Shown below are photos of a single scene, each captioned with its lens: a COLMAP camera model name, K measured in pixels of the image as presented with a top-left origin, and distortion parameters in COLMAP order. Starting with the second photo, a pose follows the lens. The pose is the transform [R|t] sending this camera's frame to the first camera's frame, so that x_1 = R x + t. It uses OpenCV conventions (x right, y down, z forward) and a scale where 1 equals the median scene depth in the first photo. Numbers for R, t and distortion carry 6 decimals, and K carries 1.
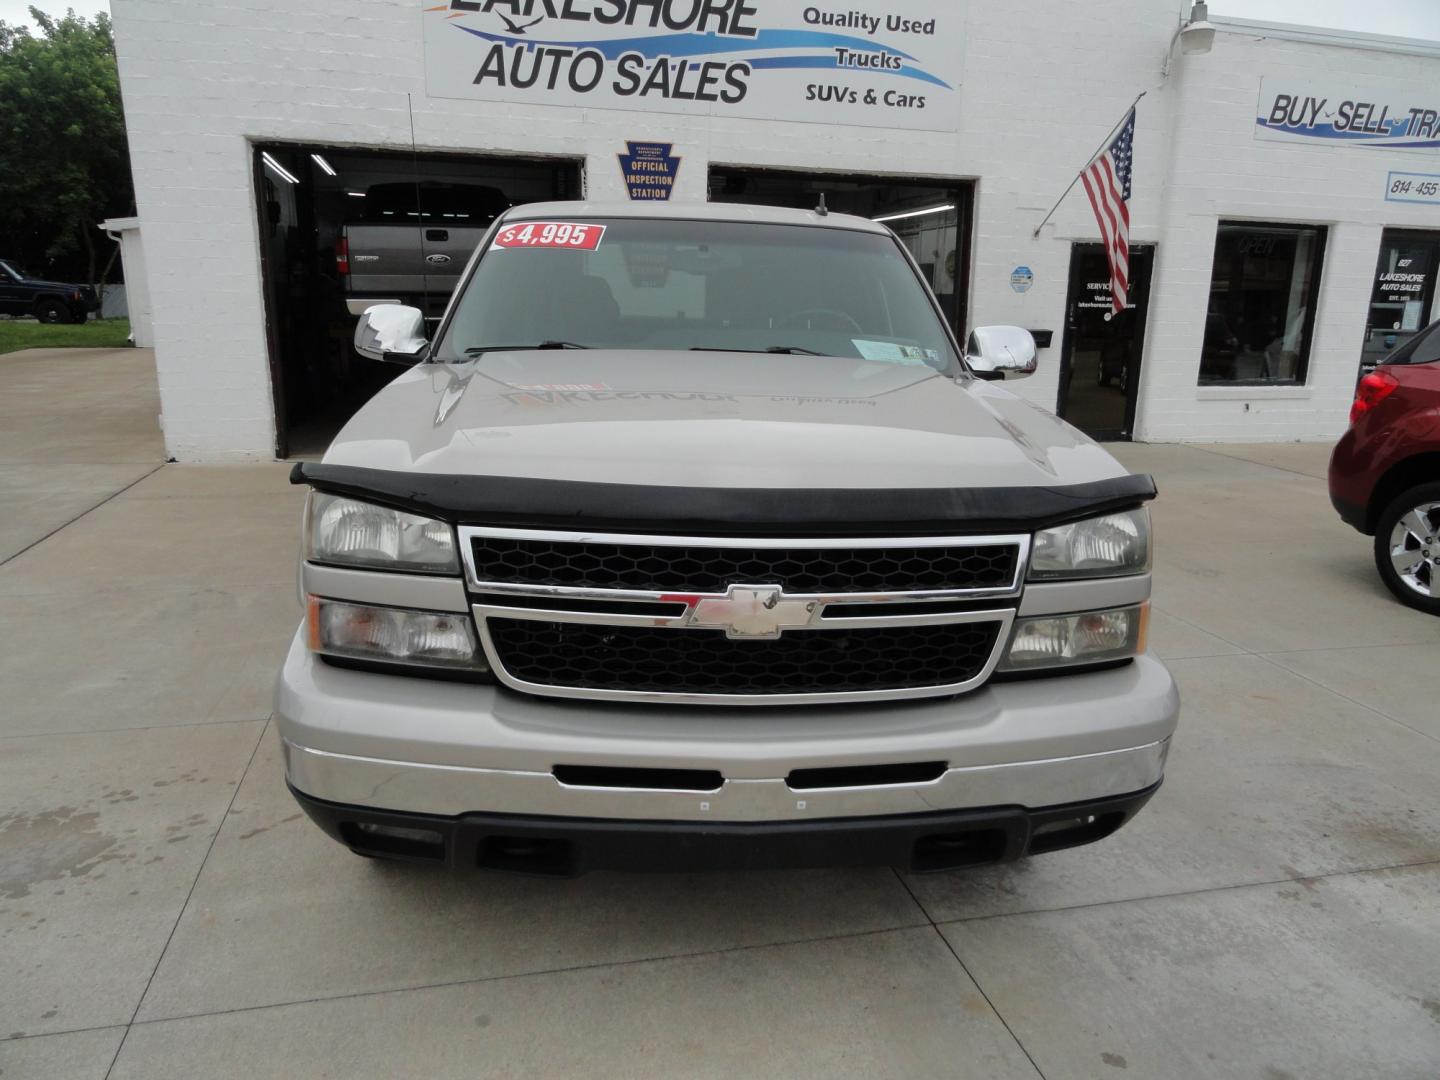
lens RADIAL K [[1004.1, 0, 721.3], [0, 1004.1, 542.2], [0, 0, 1]] dist [-0.004726, 0.005979]
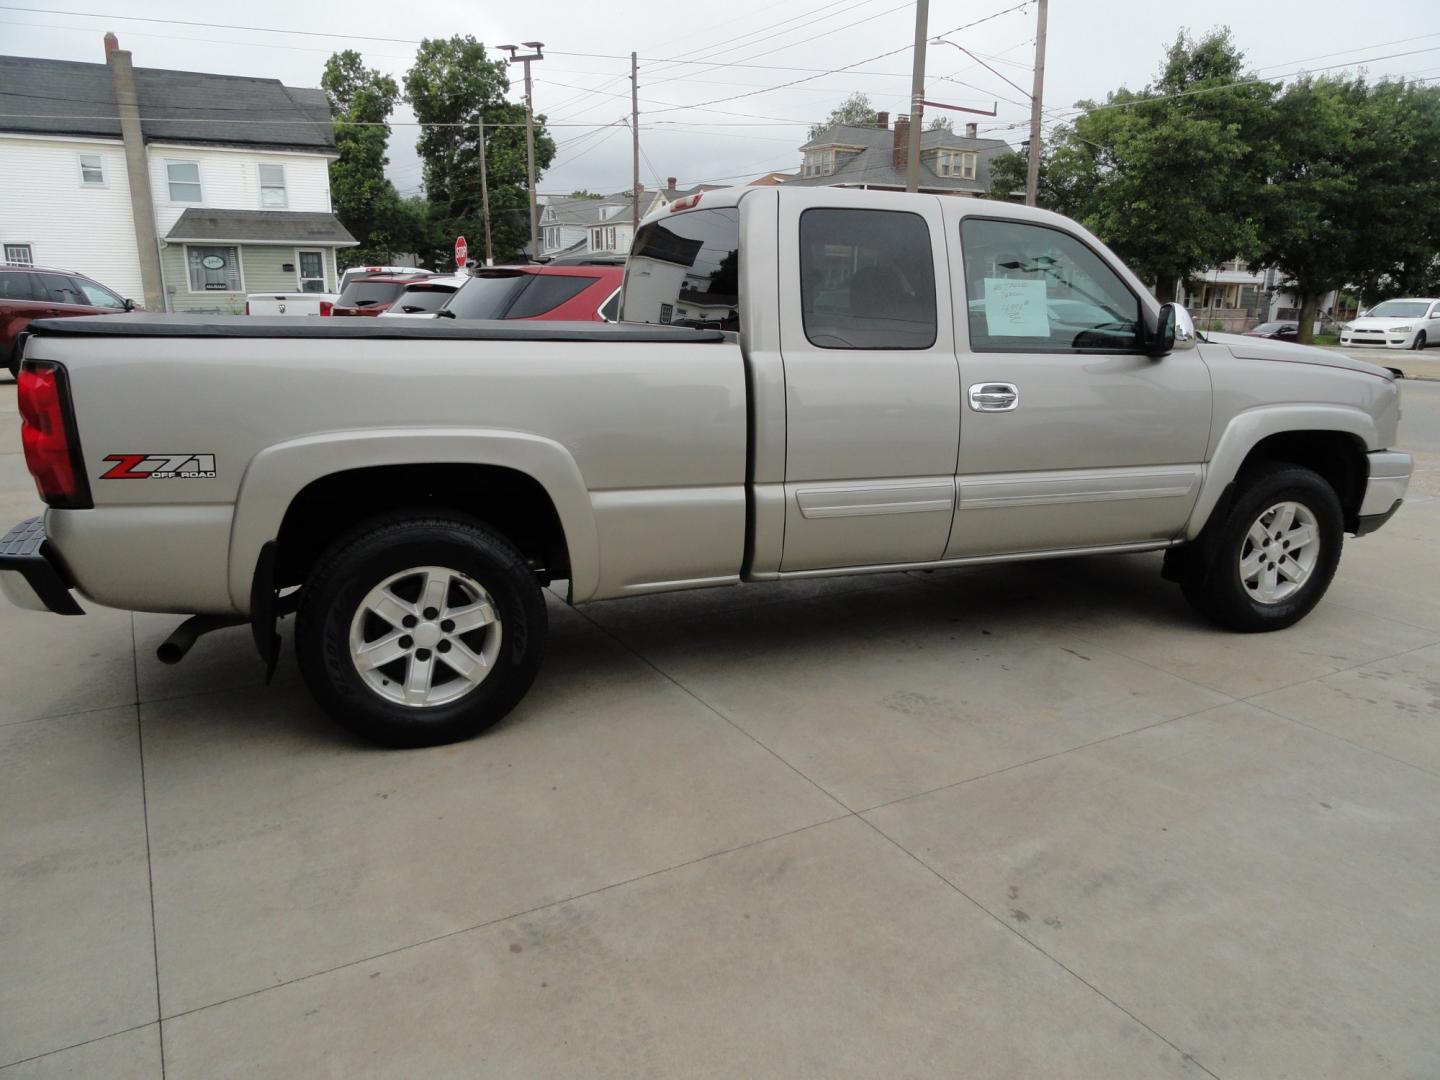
lens RADIAL K [[1016.2, 0, 709.4], [0, 1016.2, 540.7], [0, 0, 1]] dist [0.000262, 0.000123]
pose [[-0.267648, -0.258863, 0.928092, -0.503294], [0.208507, 0.924848, 0.318089, -0.175166], [-0.940686, 0.278650, -0.193559, 0.678466]]
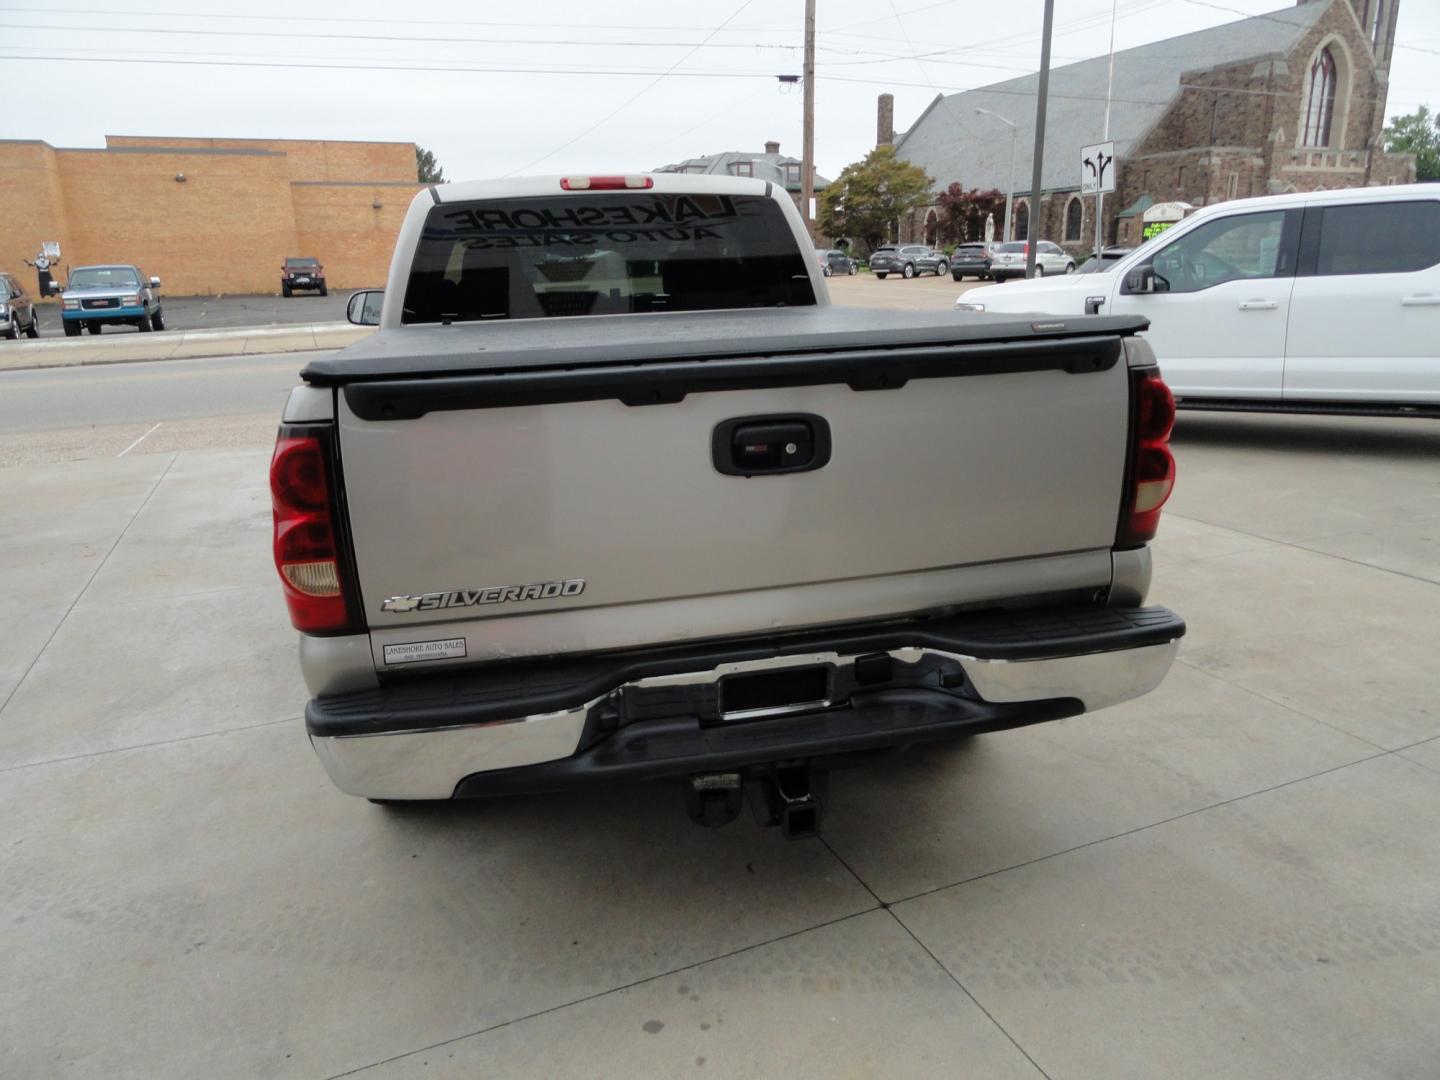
lens RADIAL K [[1003.1, 0, 717.7], [0, 1003.1, 542.2], [0, 0, 1]] dist [-0.001467, 0.000374]
pose [[-0.987430, 0.042362, -0.152274, 0.005880], [-0.036530, 0.876164, 0.480627, -0.248390], [0.153777, 0.480148, -0.863603, 1.016624]]
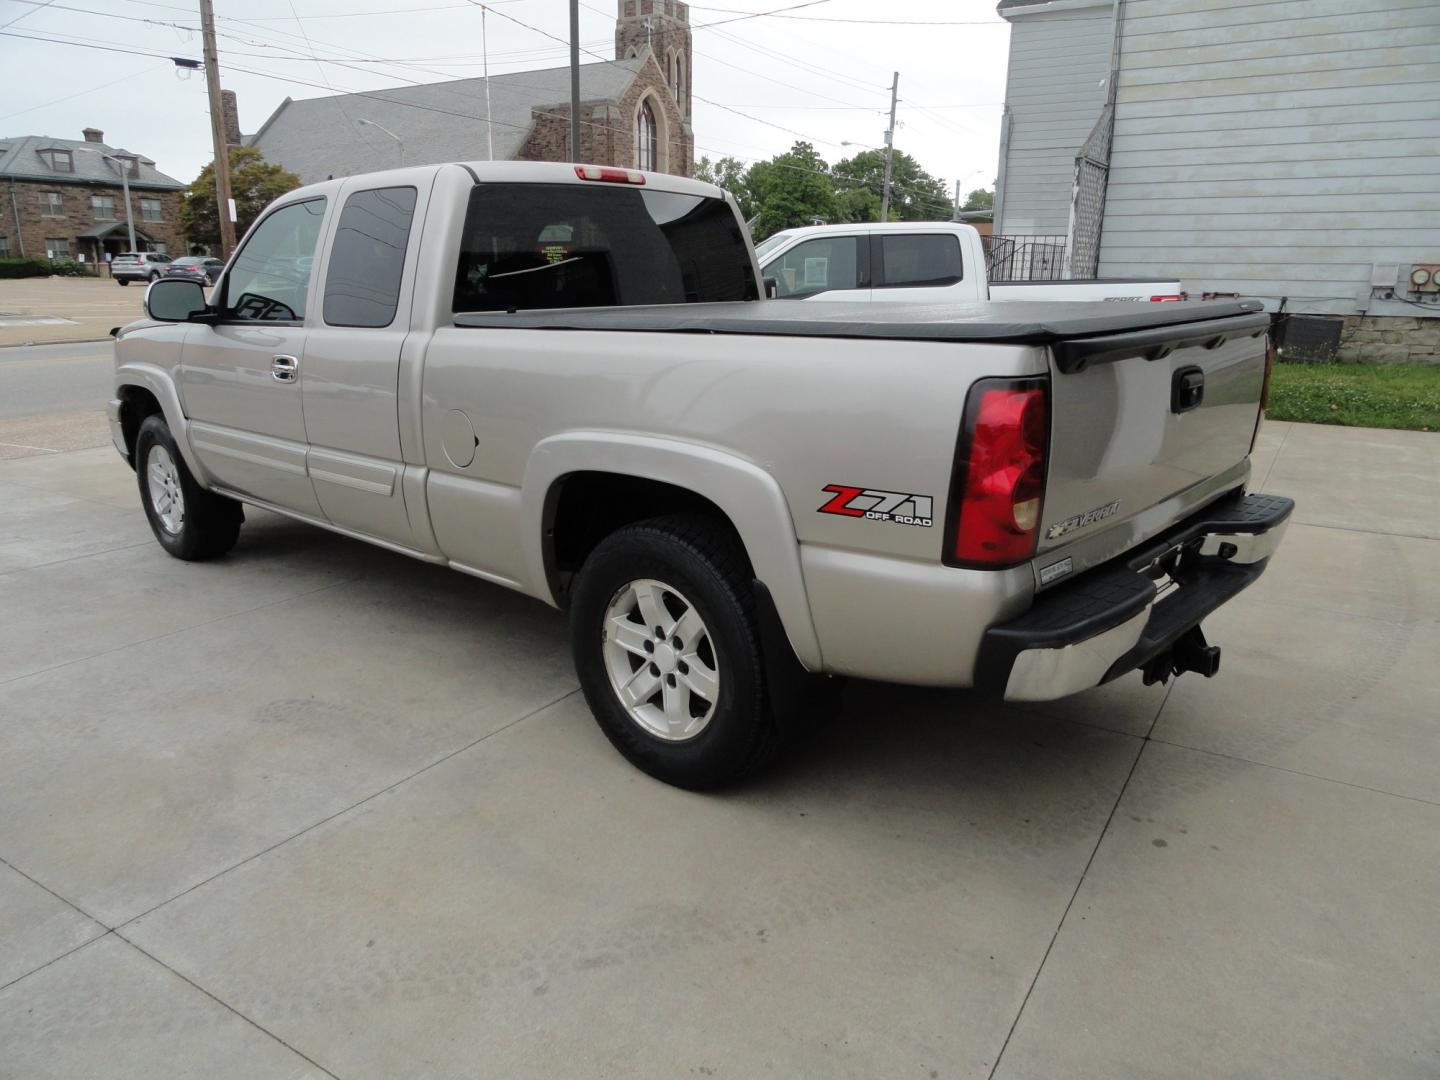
lens RADIAL K [[1003.1, 0, 717.7], [0, 1003.1, 542.2], [0, 0, 1]] dist [-0.001467, 0.000374]
pose [[-0.723138, 0.153416, -0.673450, 0.268655], [-0.183476, 0.897325, 0.401429, -0.215094], [0.665889, 0.413850, -0.620741, 0.929955]]
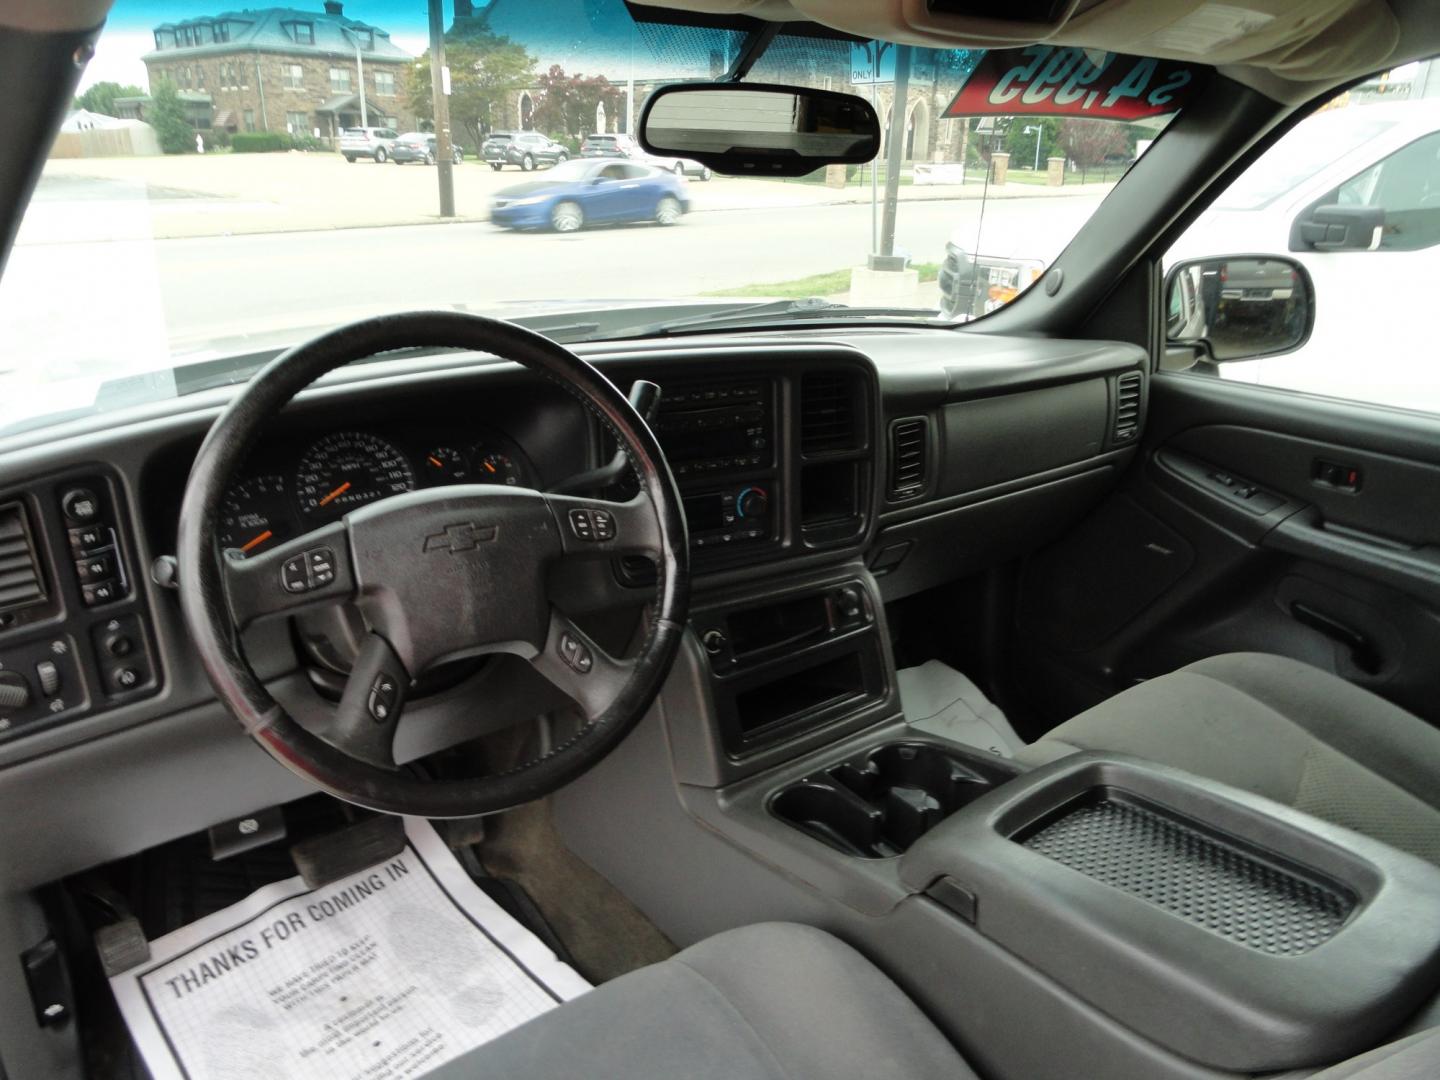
lens RADIAL K [[1003.1, 0, 717.7], [0, 1003.1, 542.2], [0, 0, 1]] dist [-0.001467, 0.000374]
pose [[-0.848214, 0.153385, -0.506957, 0.064815], [-0.164036, 0.834014, 0.526795, -0.131357], [0.503612, 0.529994, -0.682262, 0.495468]]
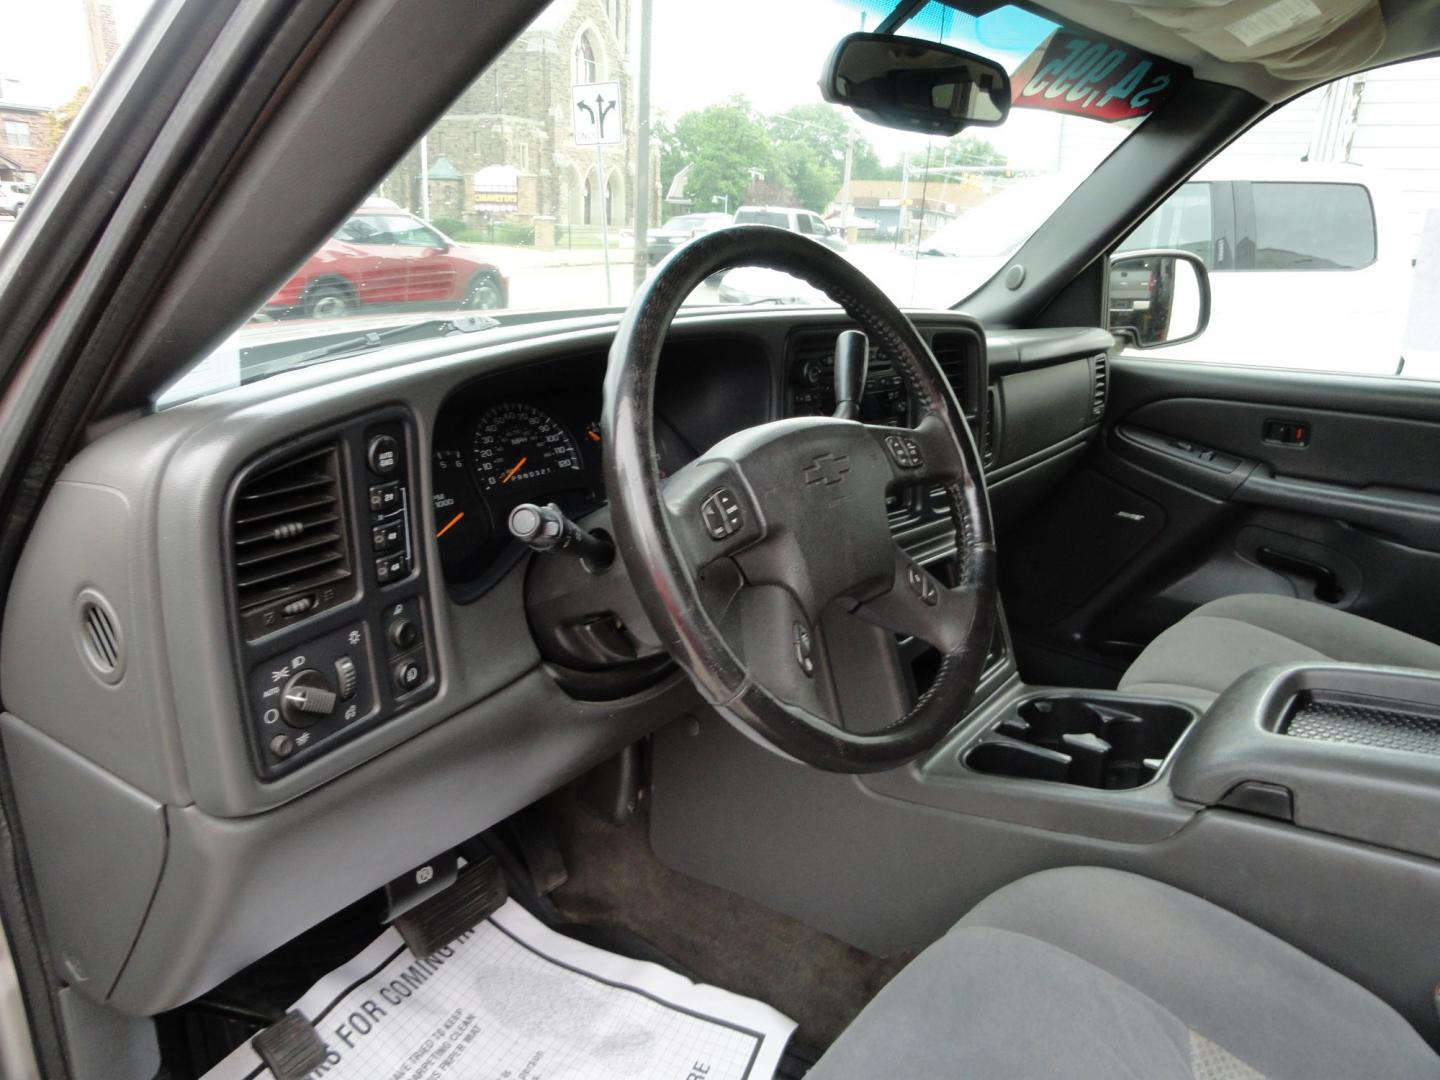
lens RADIAL K [[1009.2, 0, 724.7], [0, 1009.2, 544.3], [0, 0, 1]] dist [-0.038958, 0.052815]
pose [[-0.661381, 0.182924, -0.727402, 0.109843], [-0.222435, 0.878343, 0.423128, -0.105391], [0.716308, 0.441648, -0.540230, 0.459831]]
